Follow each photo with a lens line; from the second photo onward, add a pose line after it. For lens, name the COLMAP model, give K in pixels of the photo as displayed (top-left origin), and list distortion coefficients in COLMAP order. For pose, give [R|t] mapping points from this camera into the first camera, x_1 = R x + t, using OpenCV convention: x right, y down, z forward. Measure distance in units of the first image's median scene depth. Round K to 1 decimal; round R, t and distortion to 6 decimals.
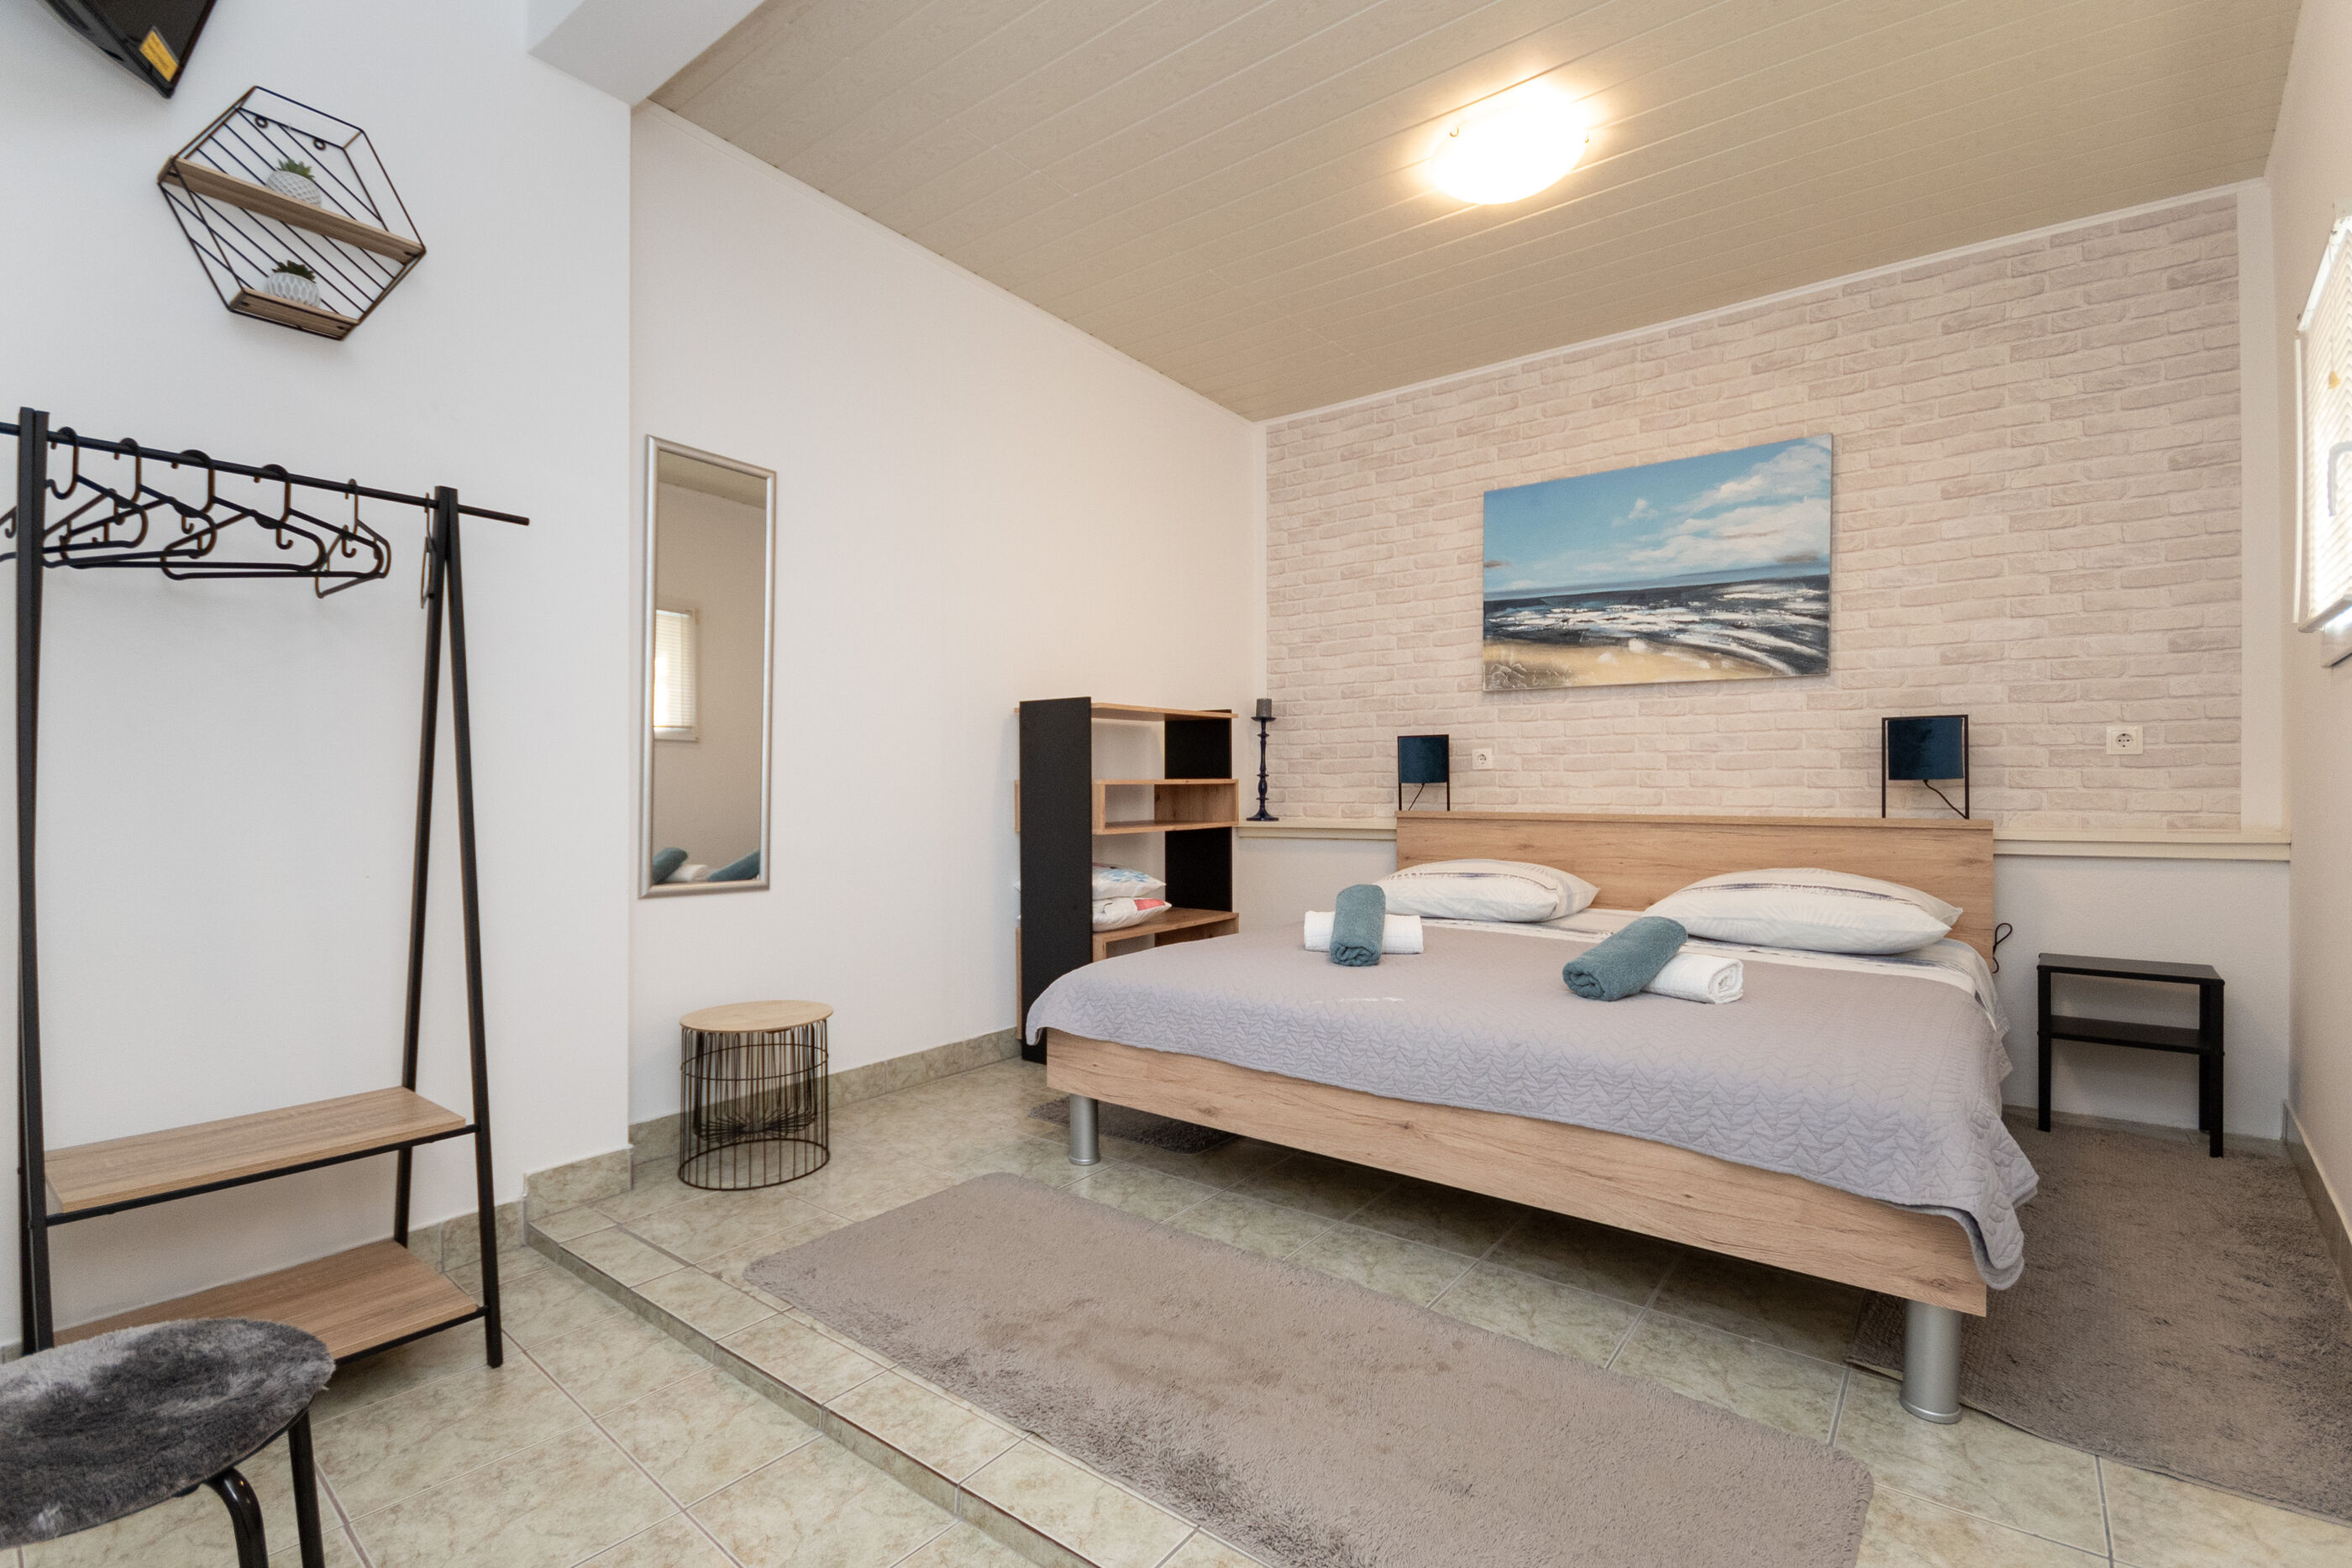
lens RADIAL K [[1062.0, 0, 1182.2], [0, 1062.0, 787.3], [0, 0, 1]] dist [0.018585, -0.000276]
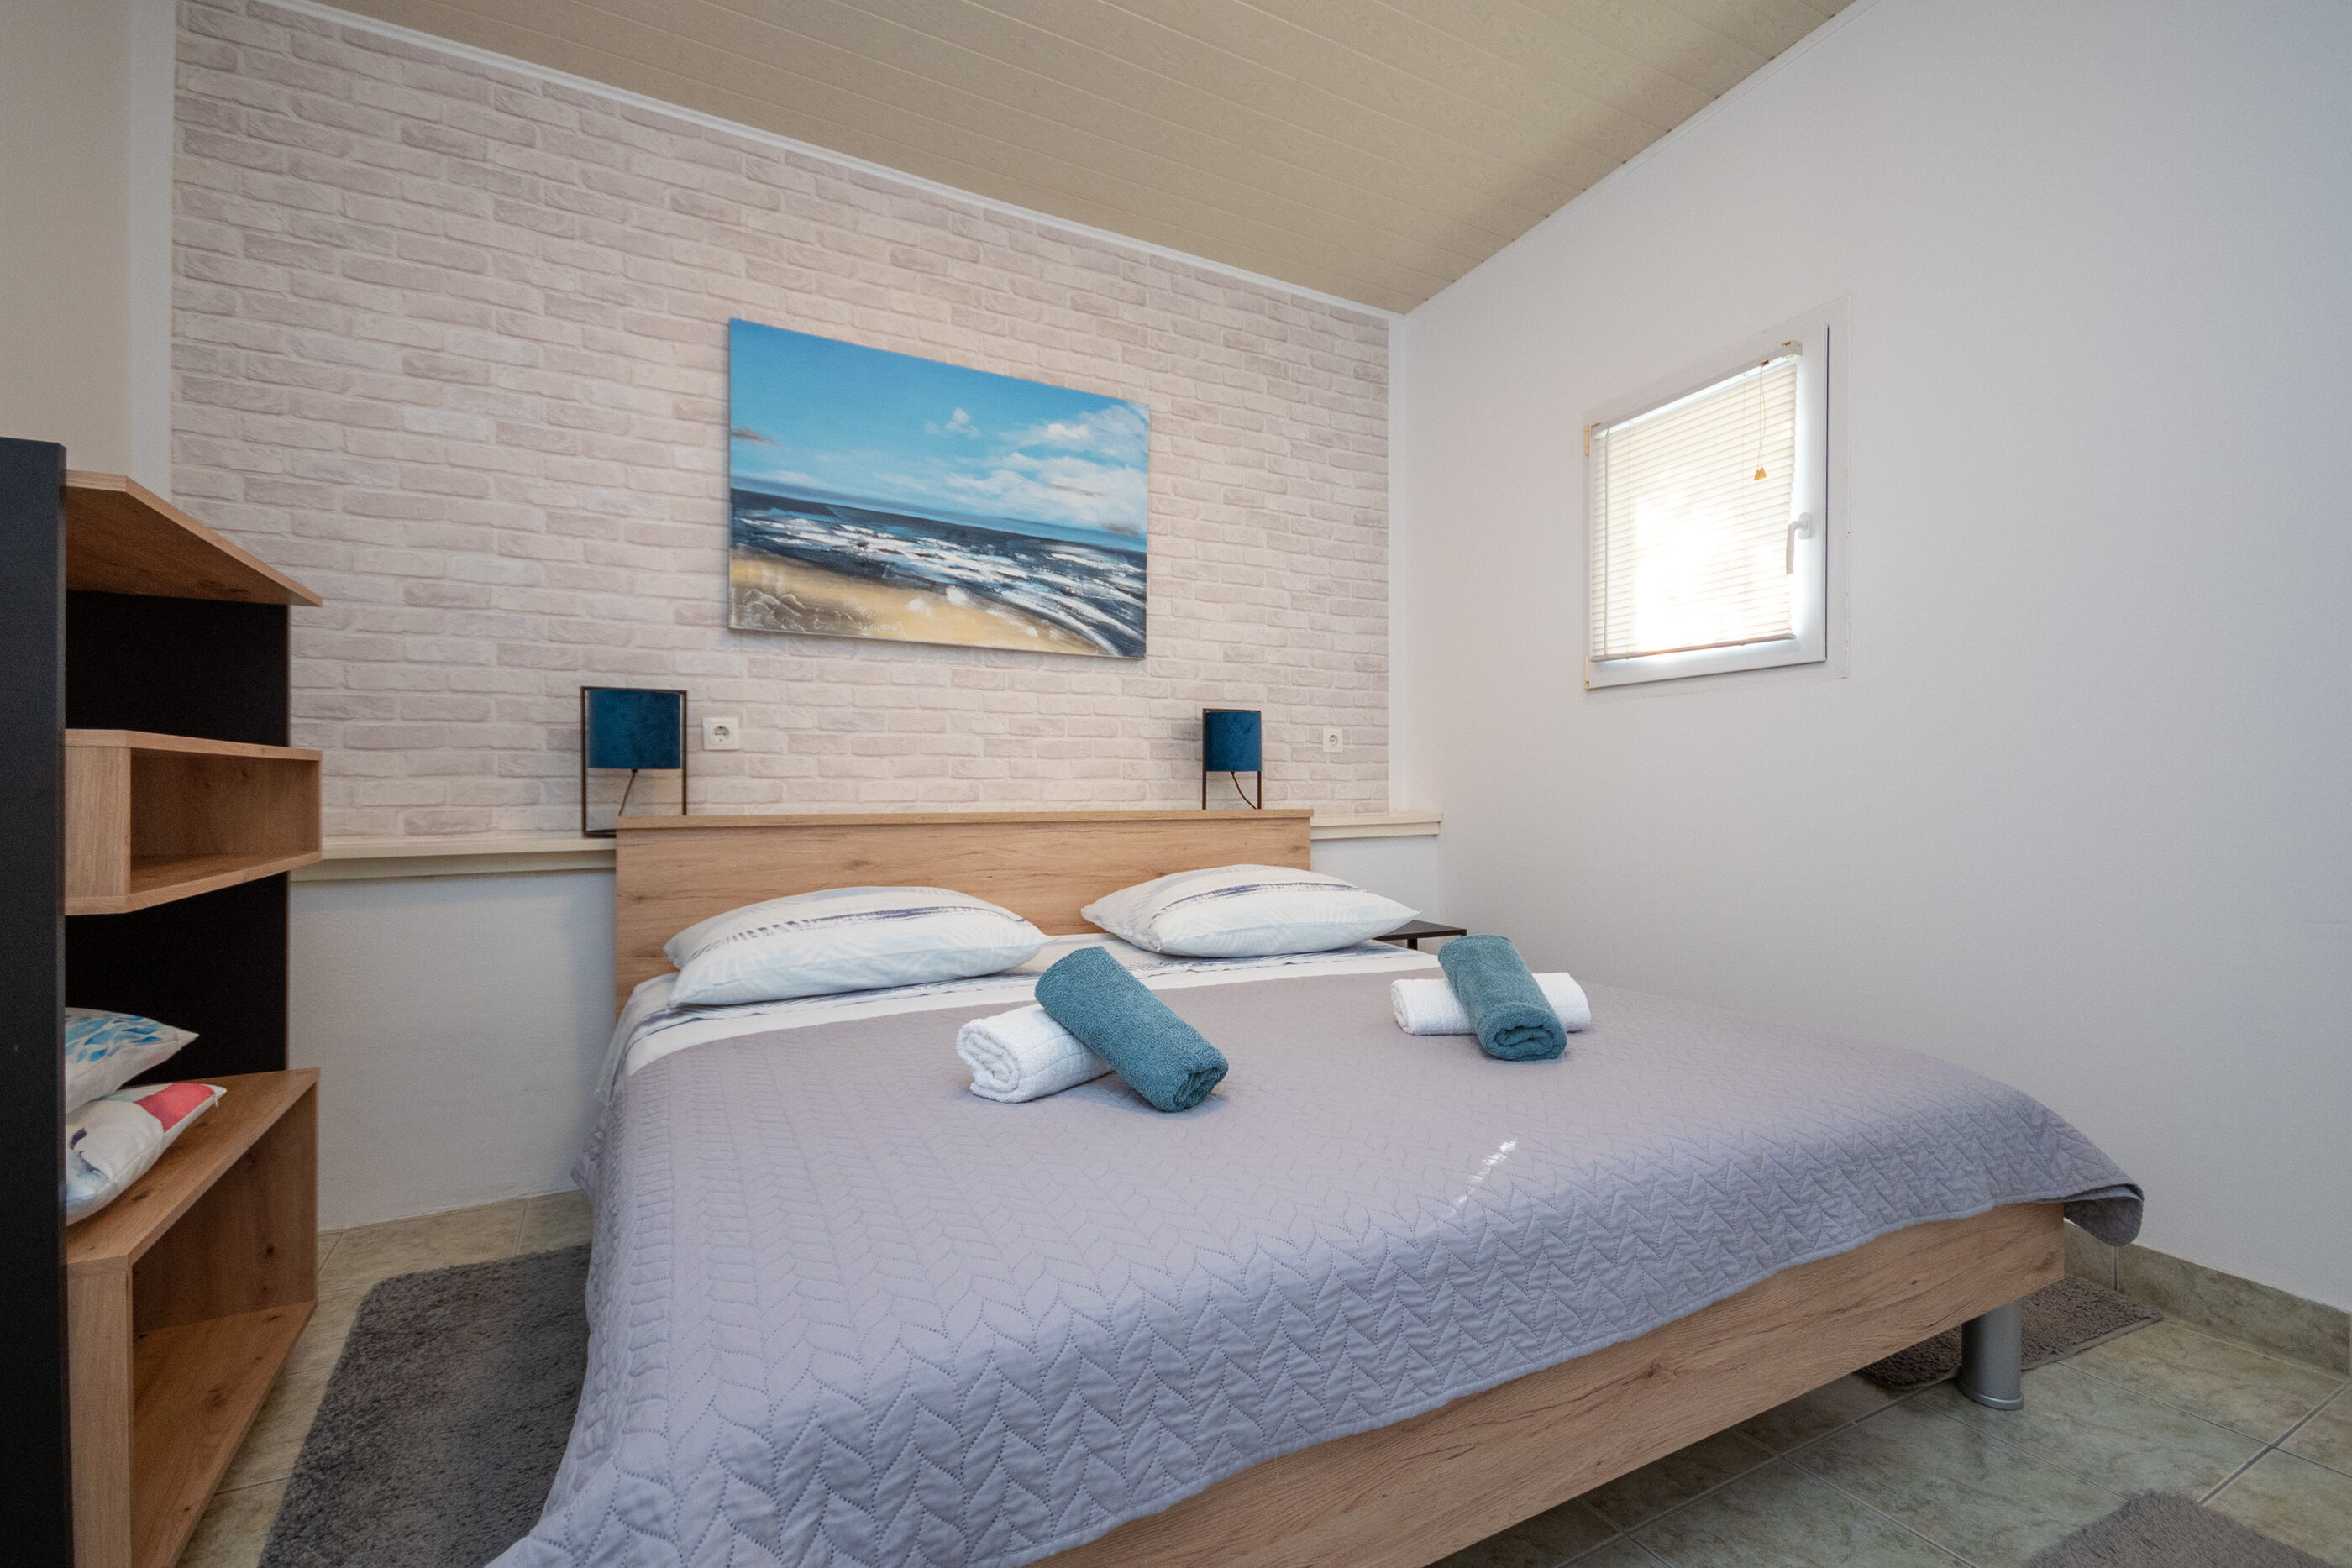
lens RADIAL K [[1062.0, 0, 1182.8], [0, 1062.0, 783.2], [0, 0, 1]] dist [0.018585, -0.000276]
pose [[0.393101, 0.000506, 0.919495, -0.230727], [-0.001700, 0.999999, 0.000176, 0.003527], [-0.919494, -0.001633, 0.393102, 0.563288]]
